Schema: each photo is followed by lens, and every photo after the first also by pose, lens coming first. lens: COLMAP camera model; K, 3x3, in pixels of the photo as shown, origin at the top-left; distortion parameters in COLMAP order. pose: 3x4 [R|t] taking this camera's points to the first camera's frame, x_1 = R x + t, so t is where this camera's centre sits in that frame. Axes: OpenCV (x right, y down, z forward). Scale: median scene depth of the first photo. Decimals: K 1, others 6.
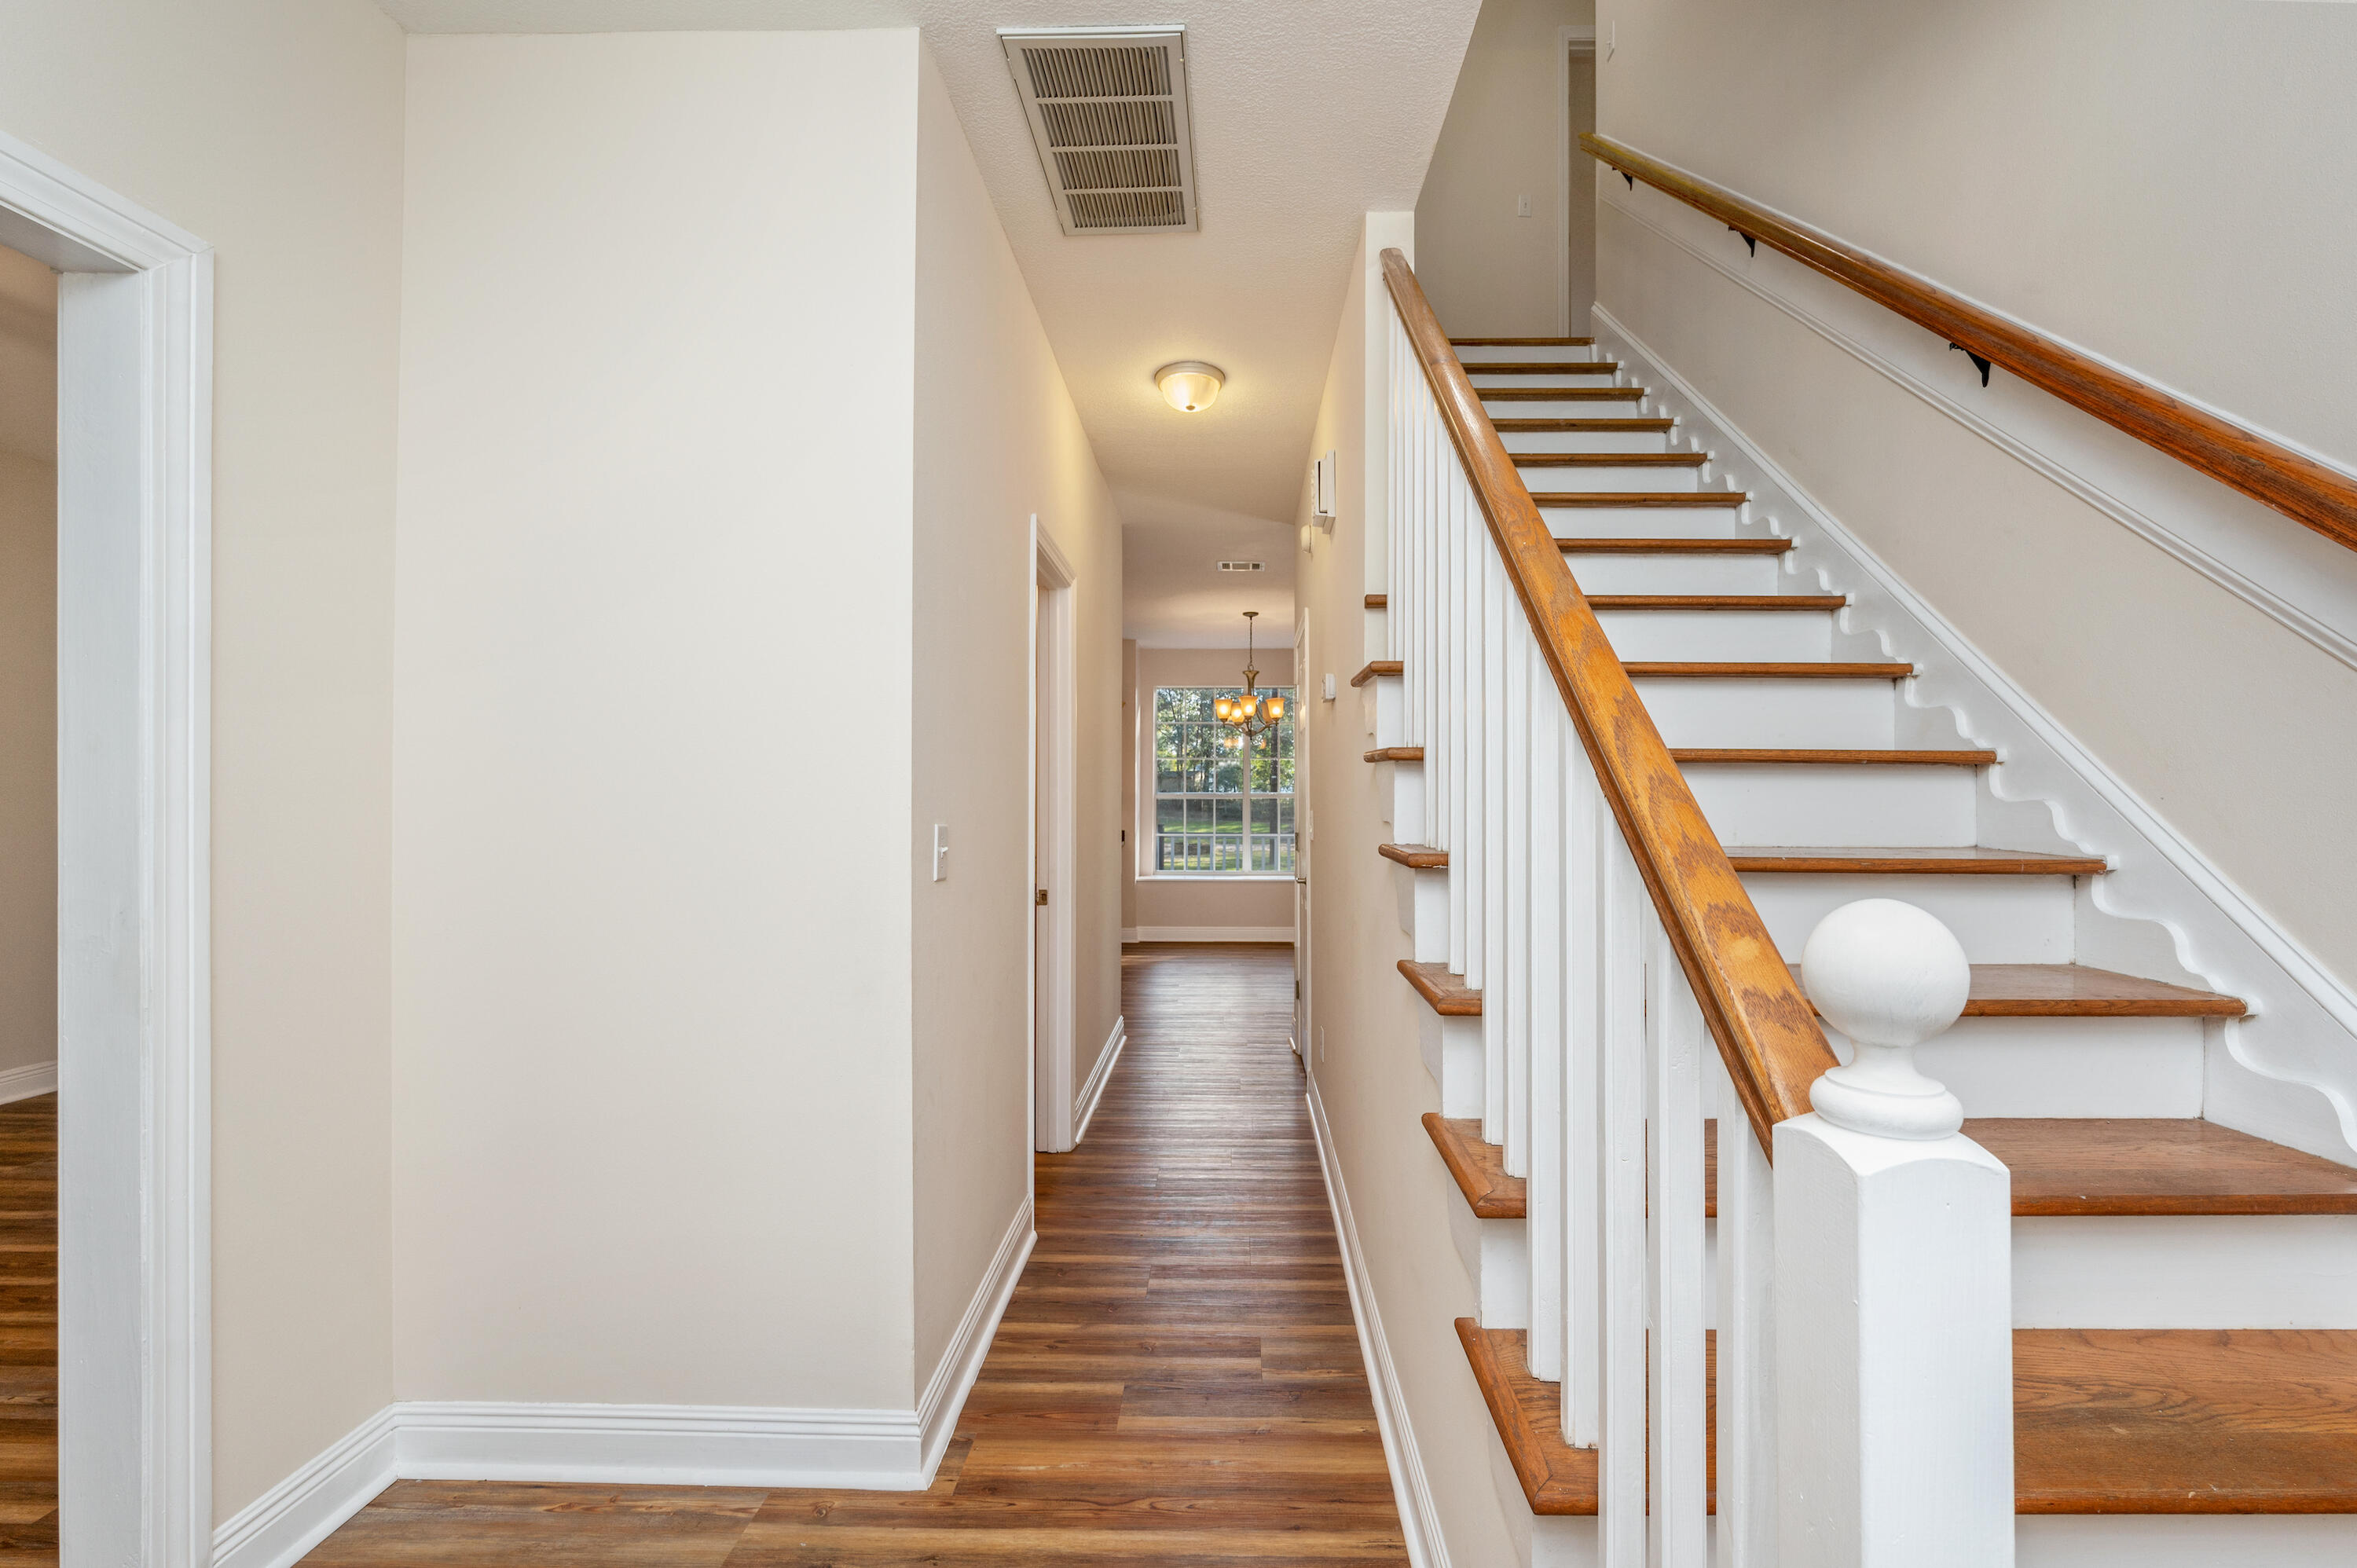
lens RADIAL K [[970.2, 0, 1165.9], [0, 970.2, 776.6], [0, 0, 1]] dist [-0.008593, 0.000872]
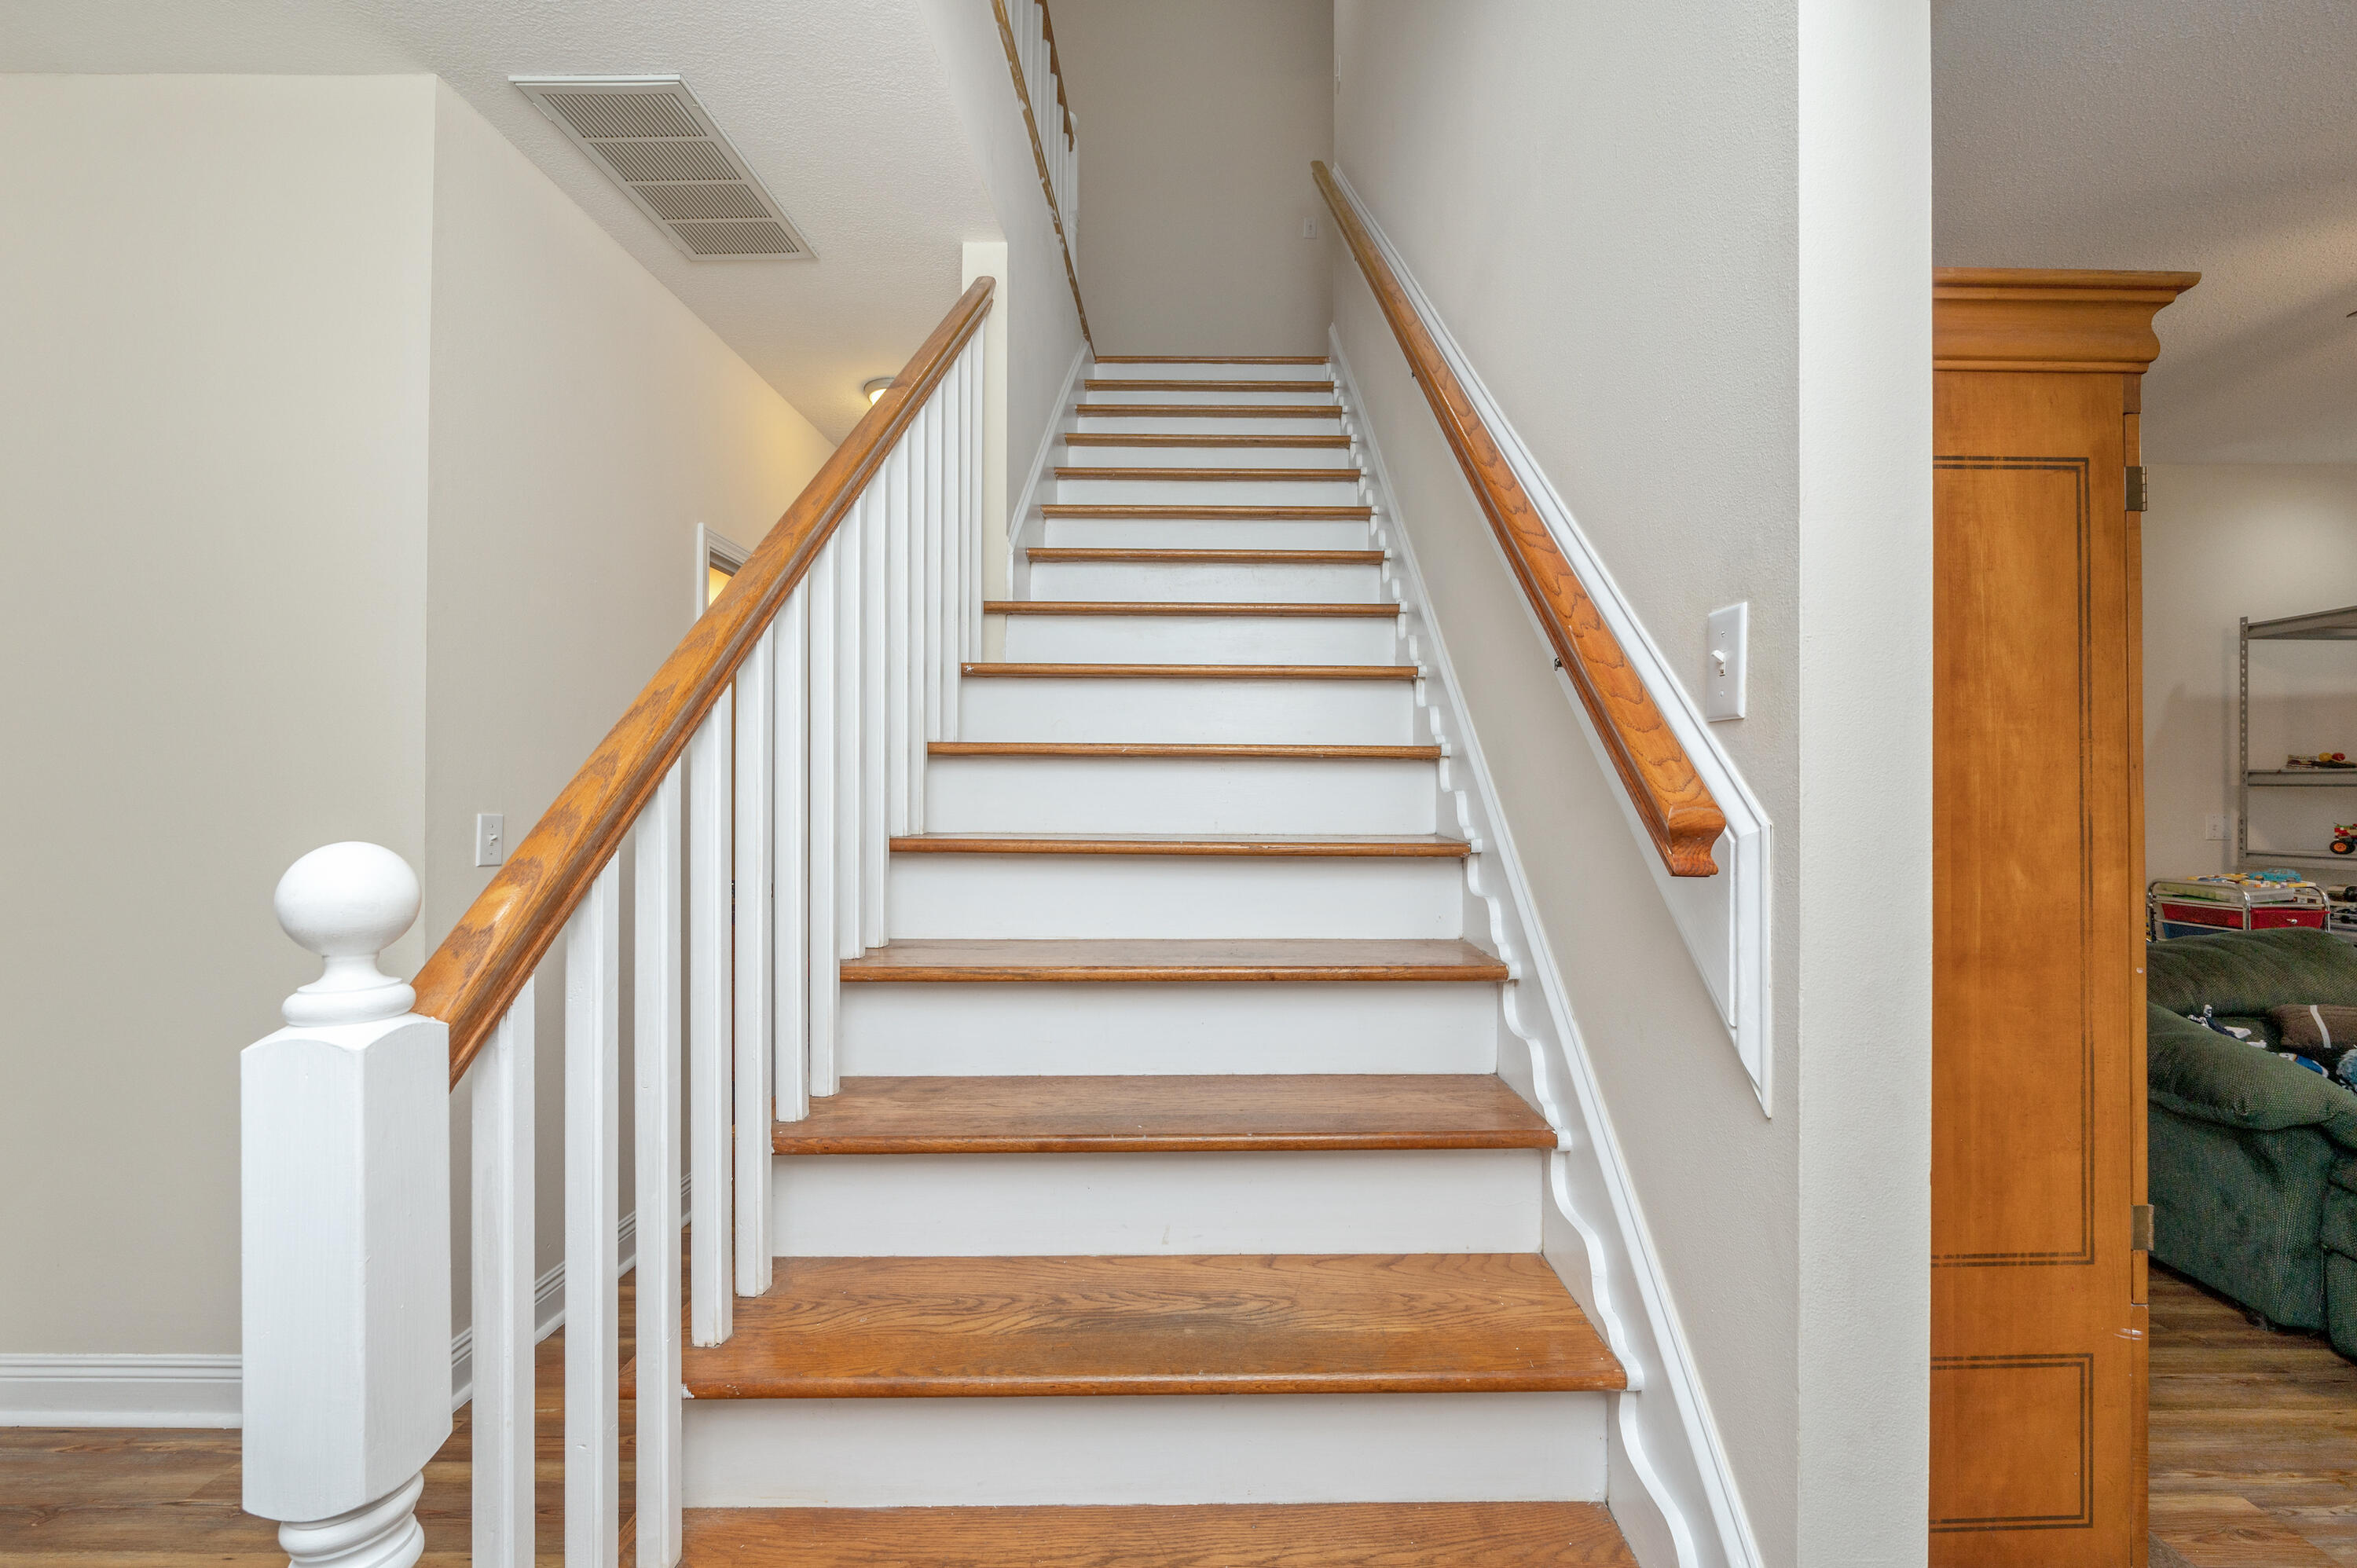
lens RADIAL K [[970.2, 0, 1188.5], [0, 970.2, 780.2], [0, 0, 1]] dist [-0.008593, 0.000872]
pose [[0.999739, 0.000746, 0.022834, 0.559032], [-0.000712, 0.999999, -0.001502, 0.013944], [-0.022835, 0.001485, 0.999738, -0.091907]]
